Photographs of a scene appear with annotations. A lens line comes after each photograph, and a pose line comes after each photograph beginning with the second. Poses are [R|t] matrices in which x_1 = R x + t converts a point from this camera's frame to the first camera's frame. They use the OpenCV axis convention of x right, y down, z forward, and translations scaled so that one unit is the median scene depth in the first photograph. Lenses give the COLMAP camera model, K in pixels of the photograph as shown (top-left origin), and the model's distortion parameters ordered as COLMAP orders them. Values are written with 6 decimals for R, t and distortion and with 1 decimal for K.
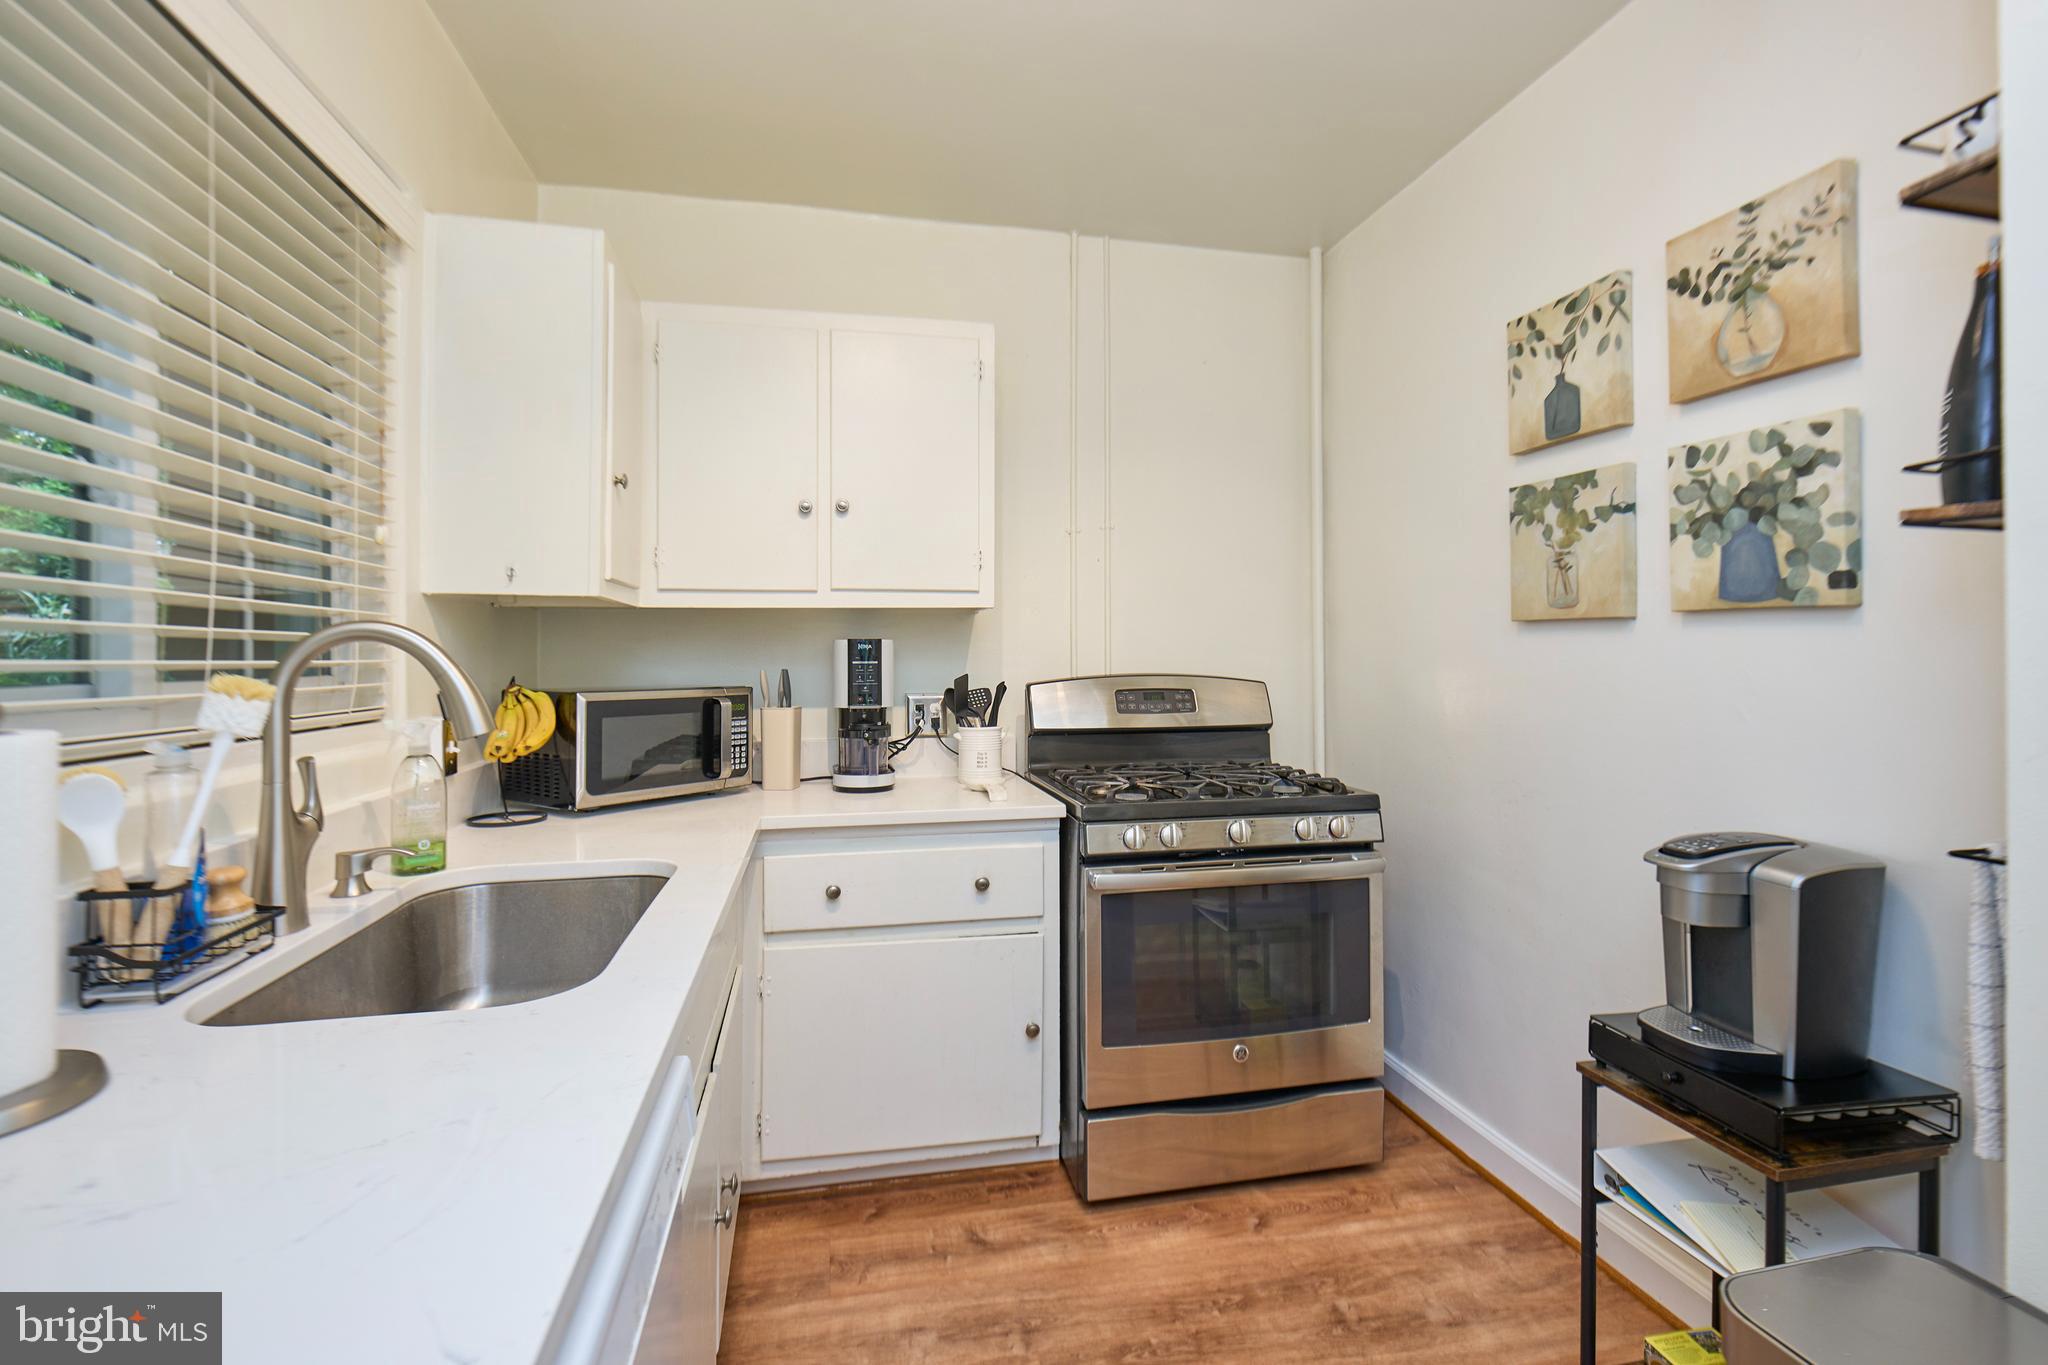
lens RADIAL K [[916.5, 0, 994.1], [0, 916.5, 646.4], [0, 0, 1]] dist [-0.007520, 0.000293]
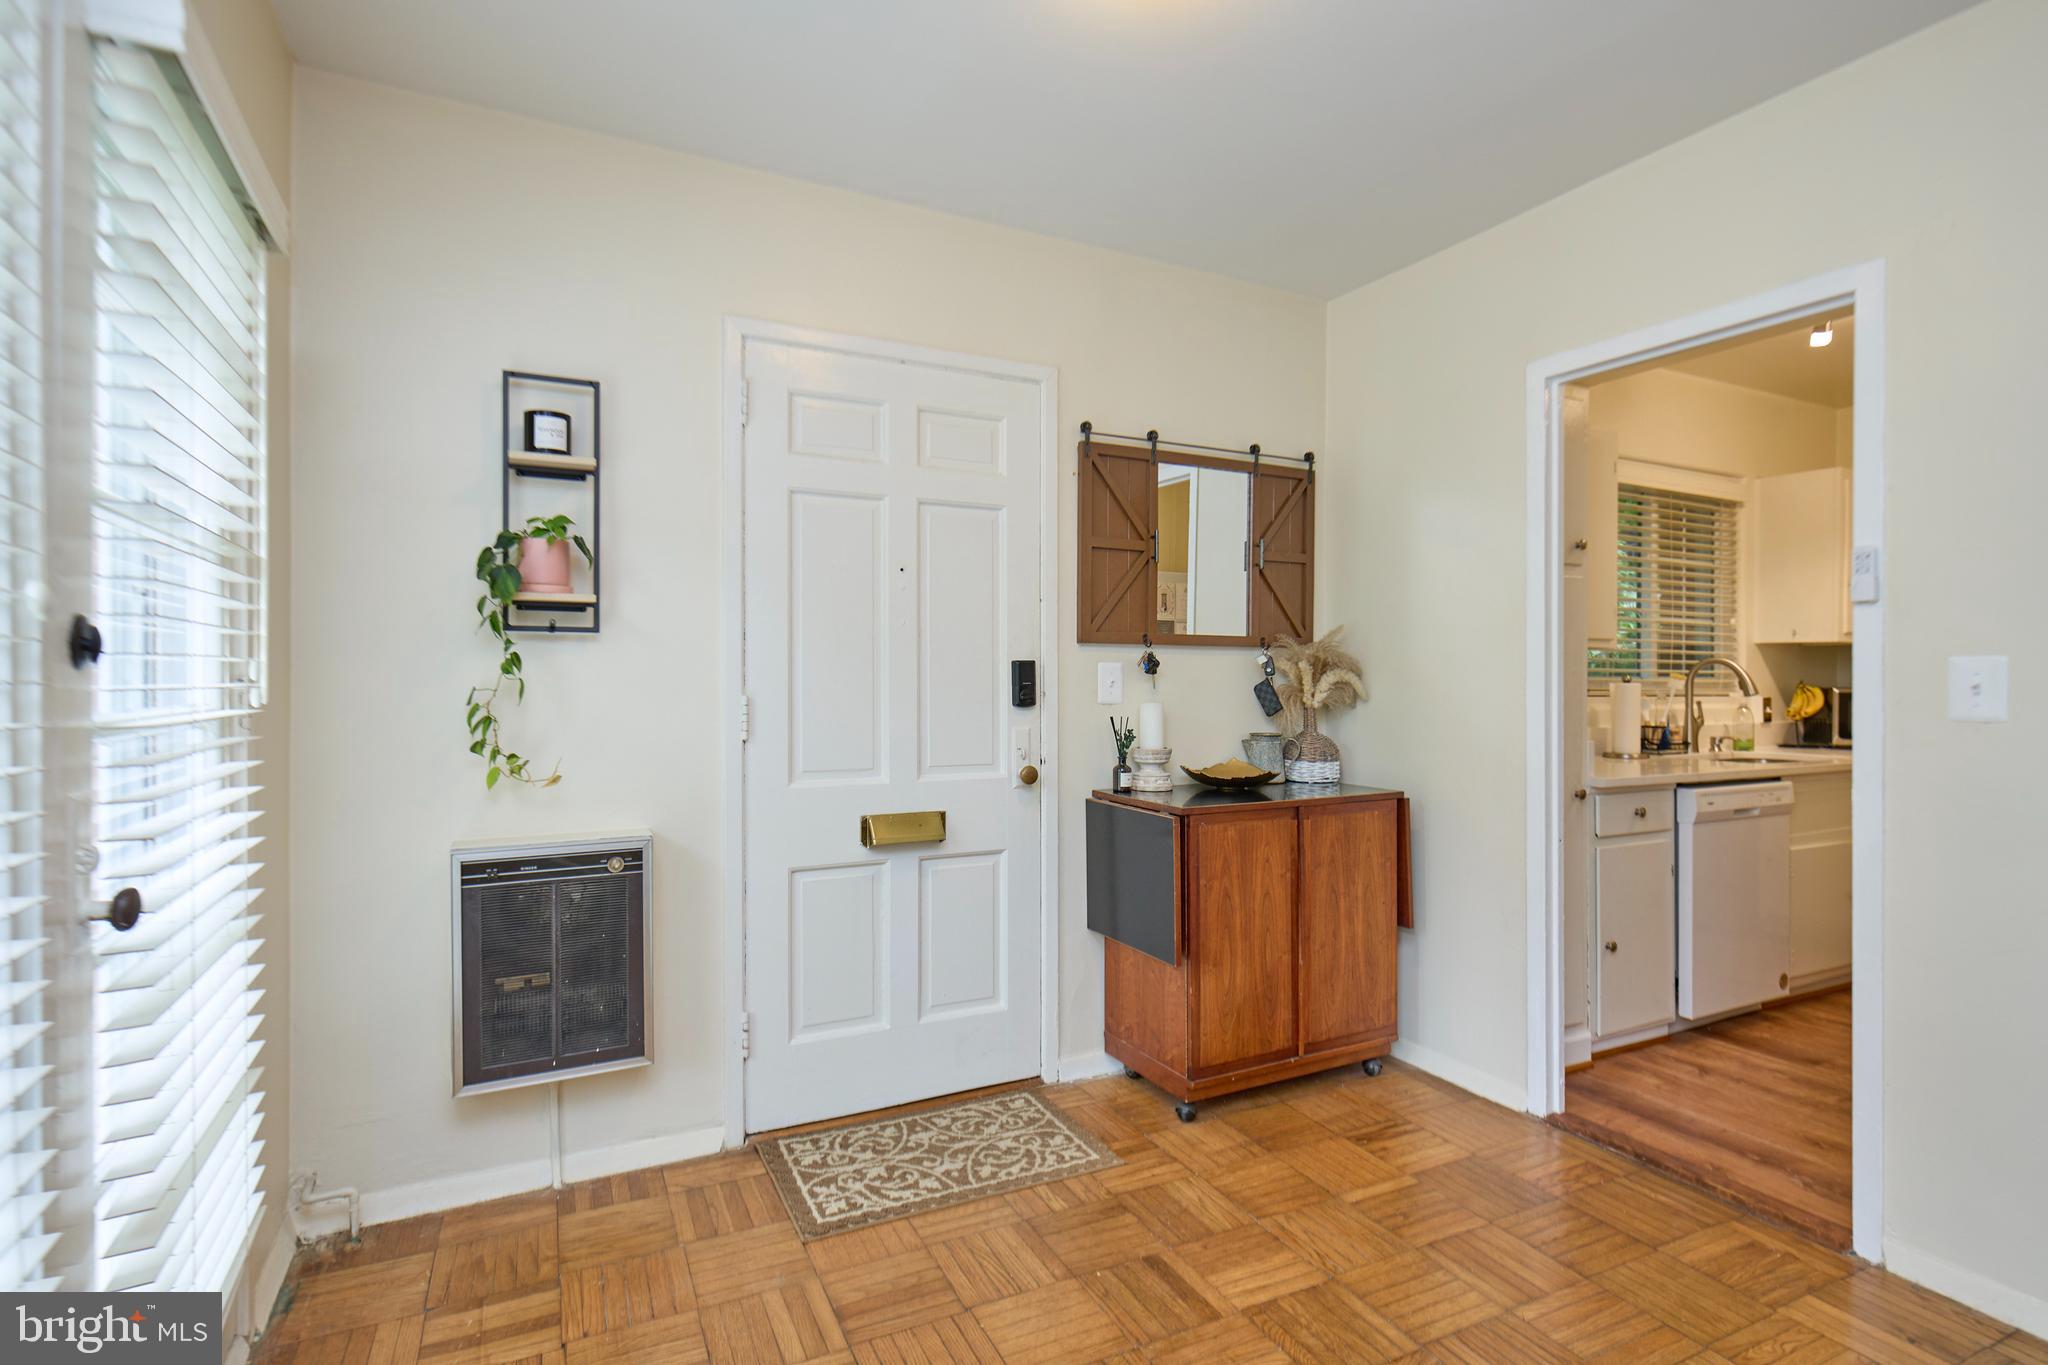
lens RADIAL K [[1002.1, 0, 1042.5], [0, 1002.1, 683.8], [0, 0, 1]] dist [0.003443, 0.000976]
pose [[0.293431, 0.007453, -0.955951, 1.438932], [0.004072, 0.999951, 0.009046, 0.016786], [0.955972, -0.006547, 0.293386, -1.658477]]
